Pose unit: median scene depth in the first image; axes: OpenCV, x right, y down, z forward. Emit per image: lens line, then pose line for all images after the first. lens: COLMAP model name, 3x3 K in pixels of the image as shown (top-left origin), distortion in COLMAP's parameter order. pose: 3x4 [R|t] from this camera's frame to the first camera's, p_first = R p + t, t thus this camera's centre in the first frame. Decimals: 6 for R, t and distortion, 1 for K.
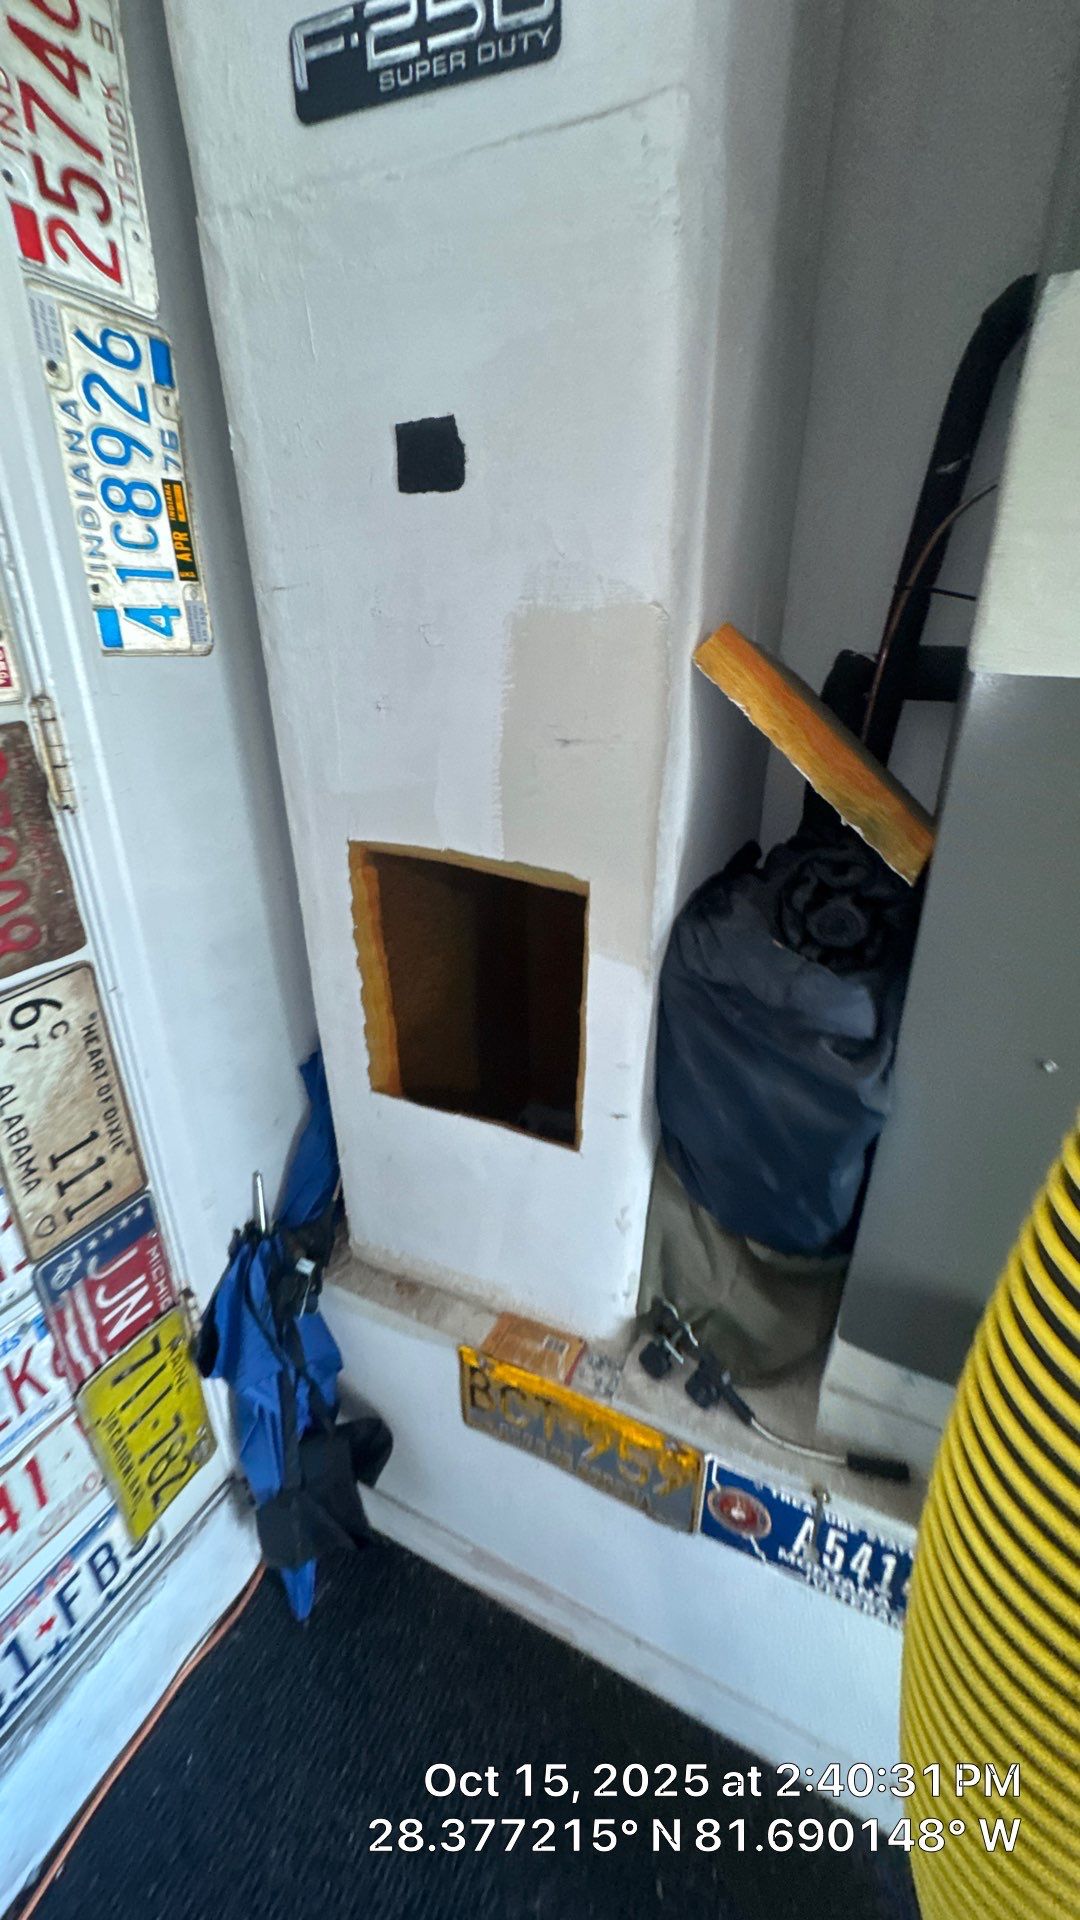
lens RADIAL K [[778.9, 0, 540.2], [0, 778.9, 966.4], [0, 0, 1]] dist [-0.011881, 0.000084]
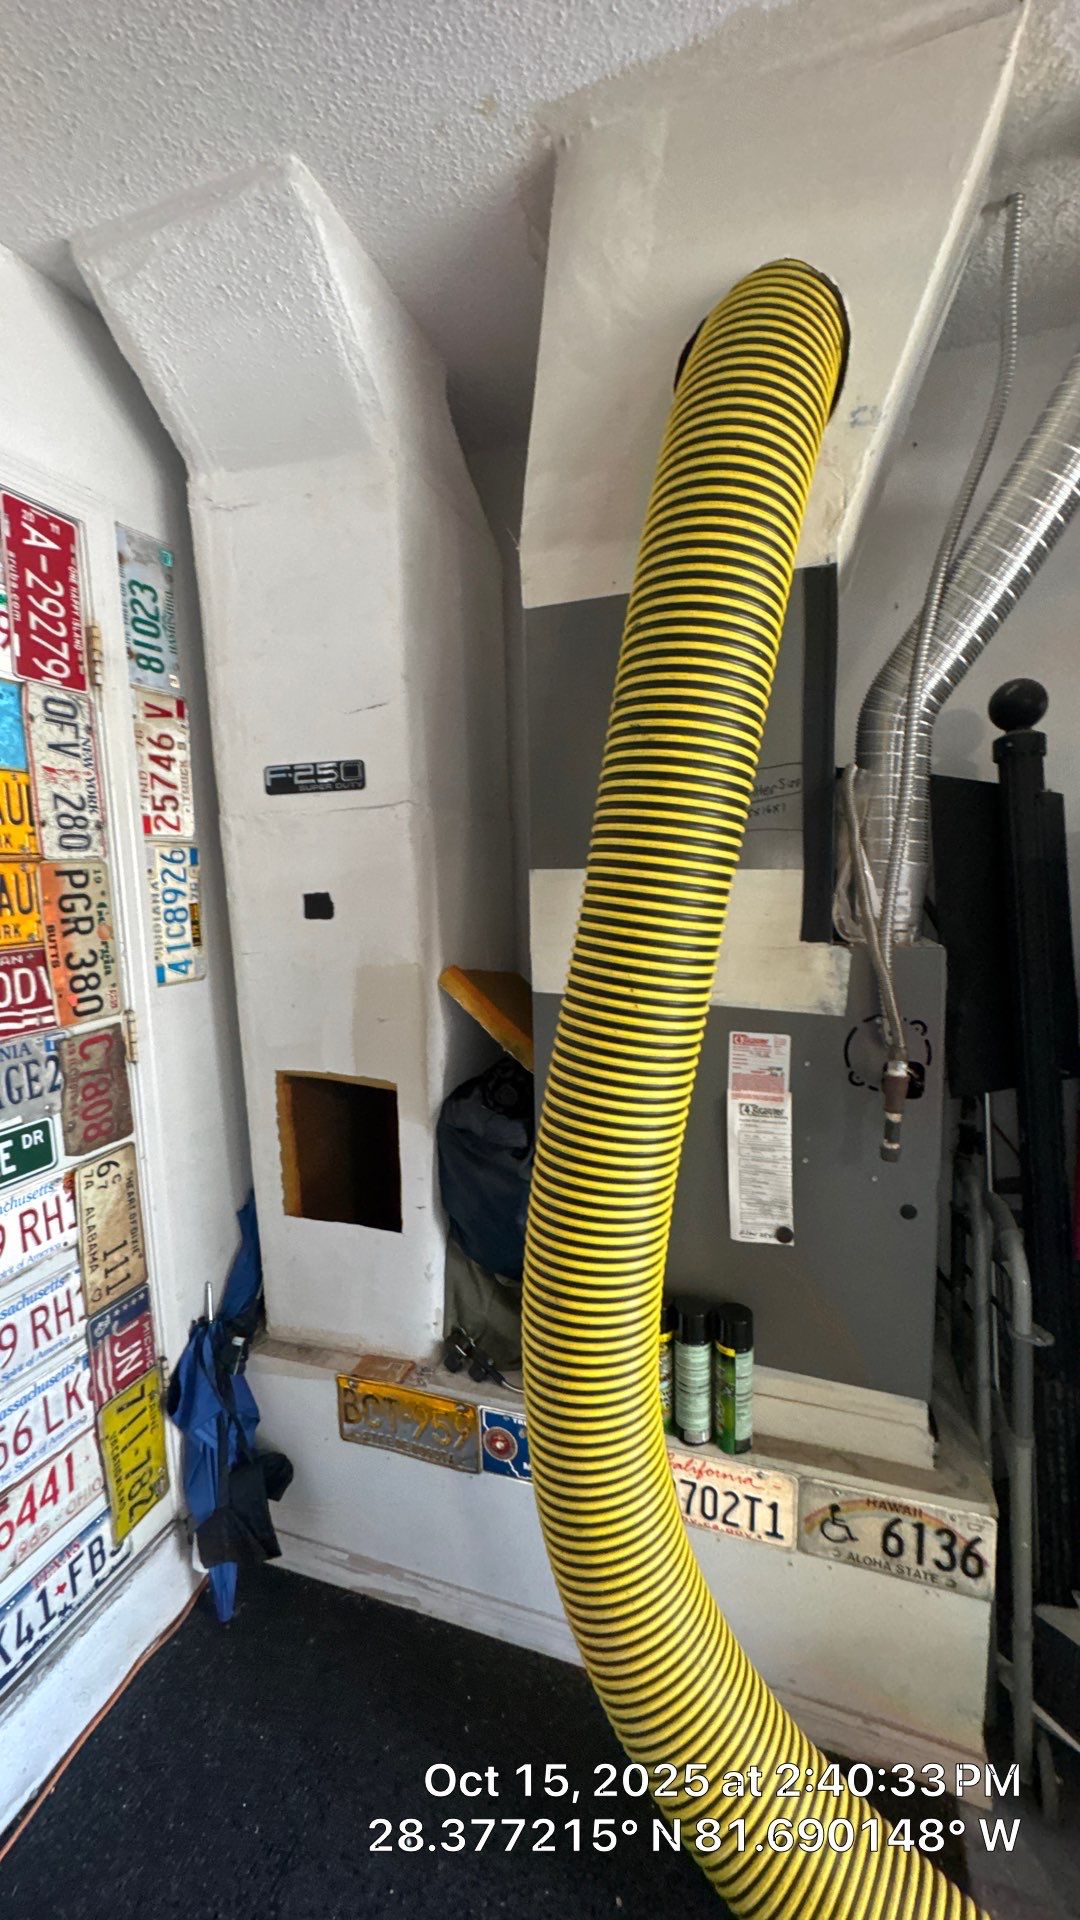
lens RADIAL K [[778.9, 0, 545.7], [0, 778.9, 955.9], [0, 0, 1]] dist [-0.011881, 0.000084]
pose [[0.990538, -0.037947, 0.131891, 0.169555], [0.074135, 0.956685, -0.281528, 0.155187], [-0.115495, 0.288642, 0.950446, -0.972525]]
